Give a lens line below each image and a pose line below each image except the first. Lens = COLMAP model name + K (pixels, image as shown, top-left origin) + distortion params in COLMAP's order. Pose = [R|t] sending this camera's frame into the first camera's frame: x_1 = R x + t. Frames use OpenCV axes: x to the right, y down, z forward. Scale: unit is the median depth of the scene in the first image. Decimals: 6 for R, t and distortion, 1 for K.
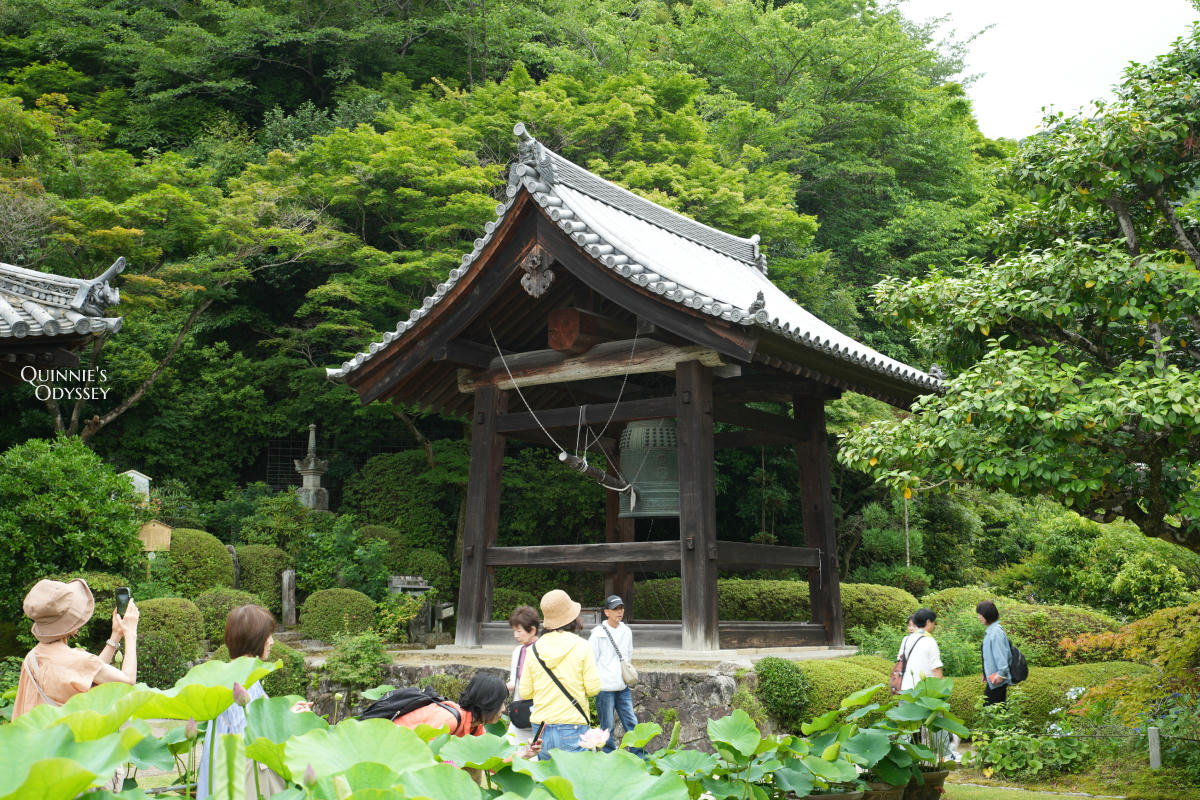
lens RADIAL K [[1541.0, 0, 612.1], [0, 1541.0, 417.8], [0, 0, 1]] dist [0.063003, 0.000000]
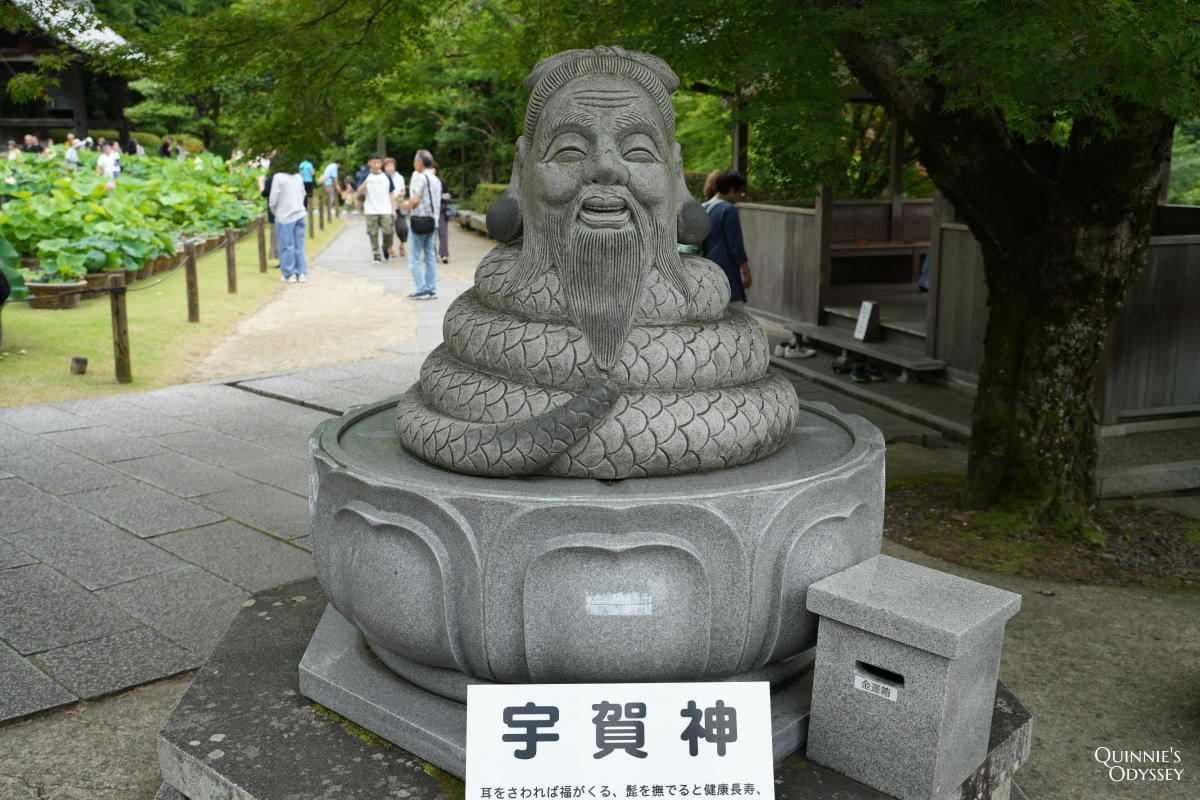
lens RADIAL K [[1126.4, 0, 600.3], [0, 1126.4, 397.7], [0, 0, 1]] dist [0.002198, 0.000000]
pose [[0.869793, -0.102101, 0.482738, -0.143744], [-0.068589, 0.943839, 0.323208, -0.151245], [-0.488627, -0.314235, 0.813941, -1.181935]]
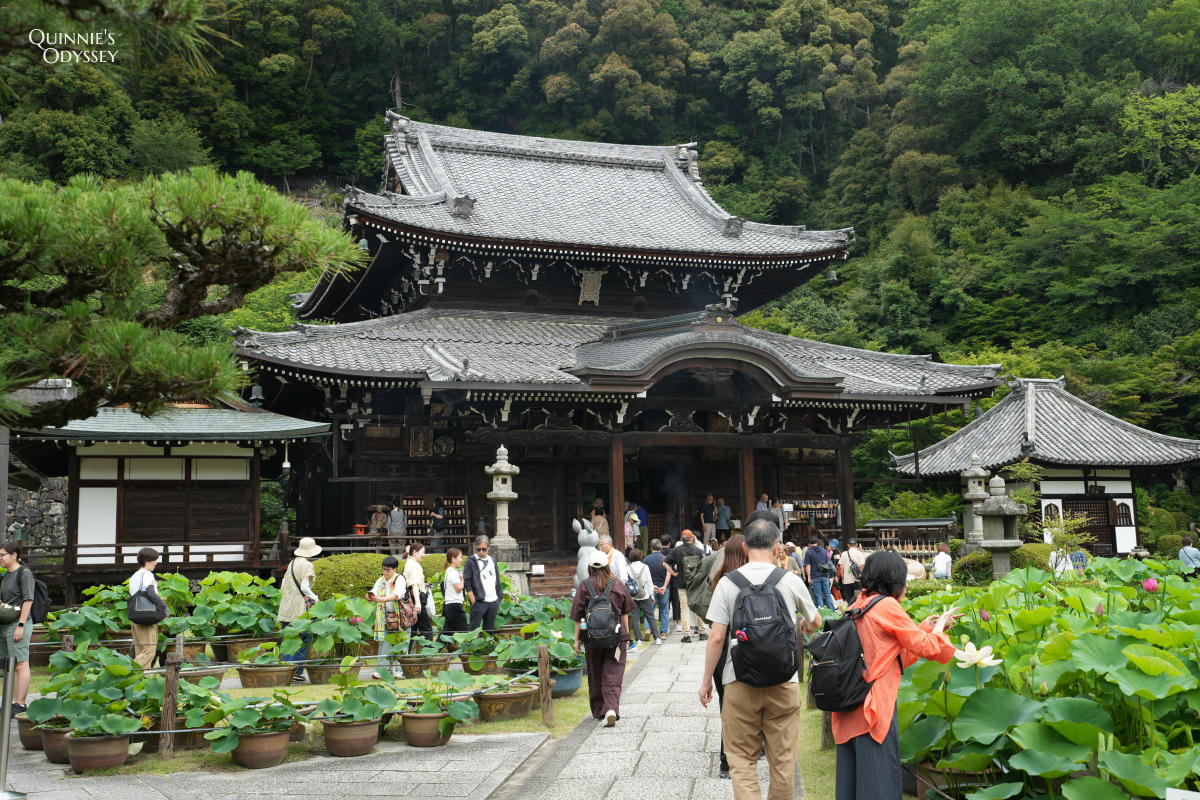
lens RADIAL K [[1170.7, 0, 605.7], [0, 1170.7, 400.5], [0, 0, 1]] dist [-0.009583, 0.000000]
pose [[0.892828, -0.077372, -0.443702, -0.205886], [0.079825, 0.996722, -0.013181, -0.141623], [0.443267, -0.023650, 0.896077, -1.054048]]
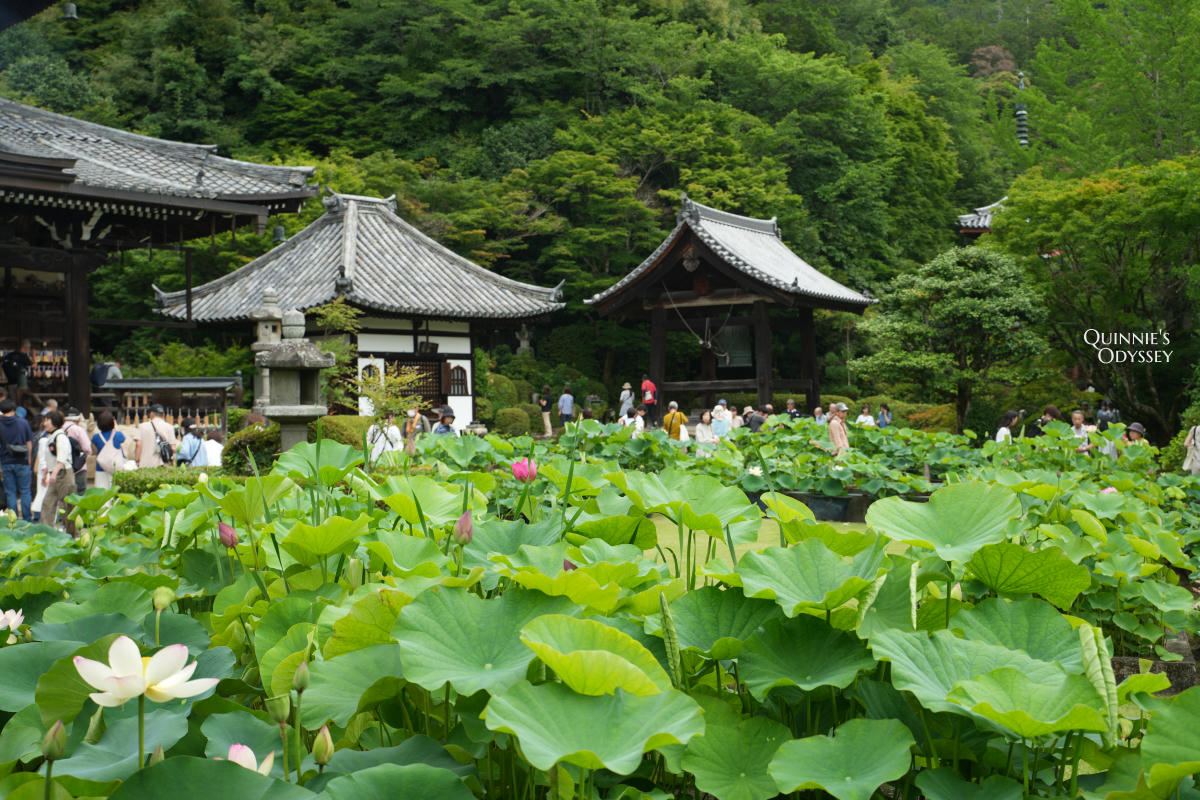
lens RADIAL K [[1541.0, 0, 602.4], [0, 1541.0, 392.0], [0, 0, 1]] dist [0.063003, 0.000000]
pose [[0.998778, -0.018422, 0.045865, -0.217191], [0.013090, 0.993401, 0.113947, -0.123659], [-0.047661, -0.113207, 0.992428, -0.945275]]
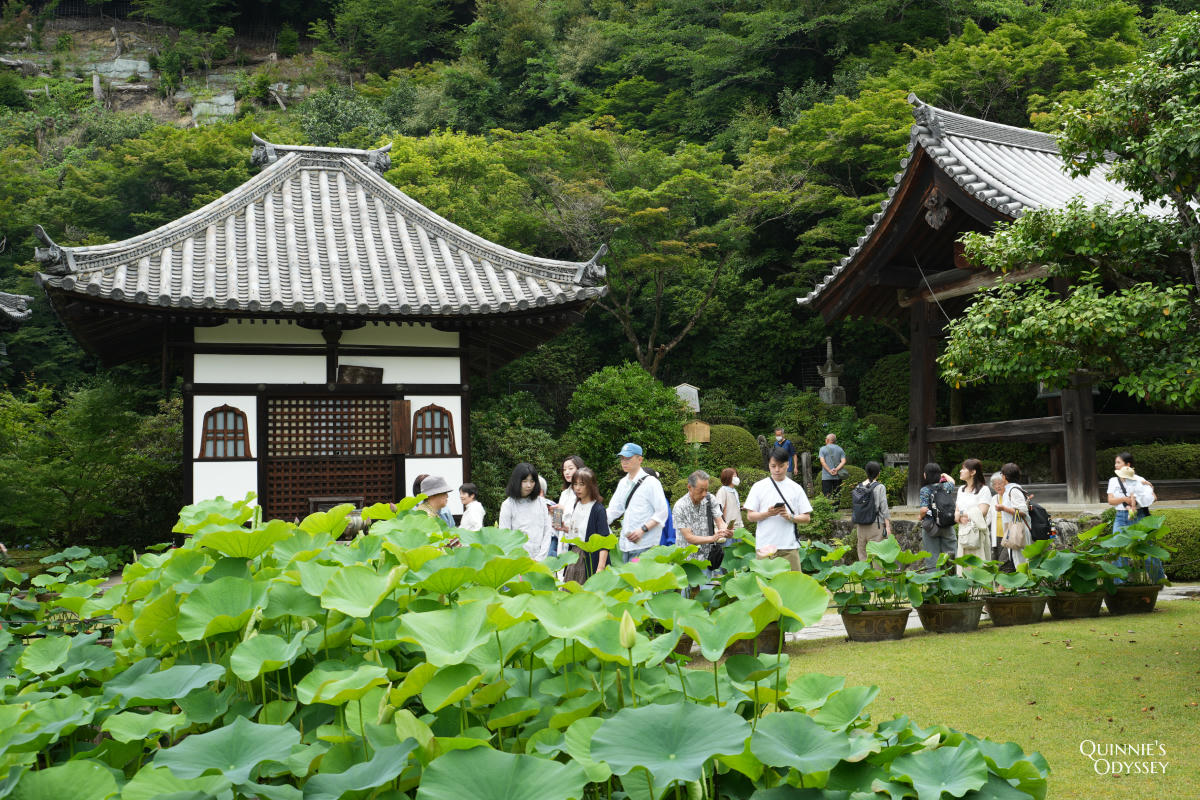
lens RADIAL K [[1356.2, 0, 592.0], [0, 1356.2, 395.5], [0, 0, 1]] dist [0.012719, 0.000000]
pose [[0.897365, -0.060458, -0.437128, 0.134428], [0.084761, 0.995740, 0.036284, -0.005491], [0.433072, -0.069611, 0.898667, -0.097646]]
